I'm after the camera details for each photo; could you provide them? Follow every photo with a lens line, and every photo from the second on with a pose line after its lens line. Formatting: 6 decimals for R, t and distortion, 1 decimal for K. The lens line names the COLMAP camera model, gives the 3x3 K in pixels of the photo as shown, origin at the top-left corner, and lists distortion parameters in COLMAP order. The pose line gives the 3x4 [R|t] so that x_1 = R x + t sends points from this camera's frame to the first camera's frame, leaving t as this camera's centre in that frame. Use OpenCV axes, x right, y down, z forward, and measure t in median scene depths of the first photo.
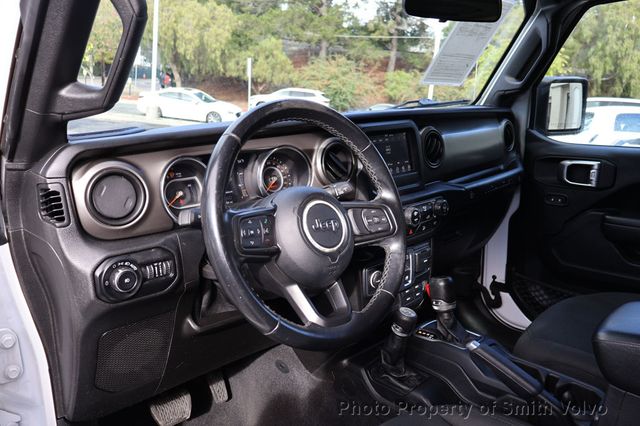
lens RADIAL K [[539.5, 0, 319.5], [0, 539.5, 209.2], [0, 0, 1]] dist [0.001069, -0.006757]
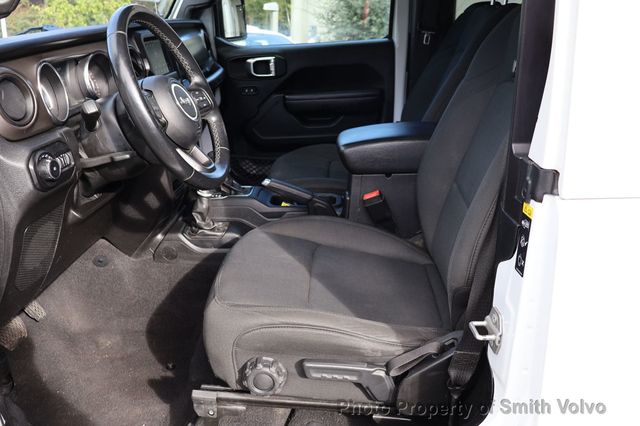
lens RADIAL K [[539.5, 0, 318.3], [0, 539.5, 214.4], [0, 0, 1]] dist [0.001069, -0.006757]
pose [[0.743849, -0.262401, 0.614683, -0.337993], [0.180668, 0.964410, 0.193063, 0.053061], [-0.643466, -0.032556, 0.764782, -0.124944]]
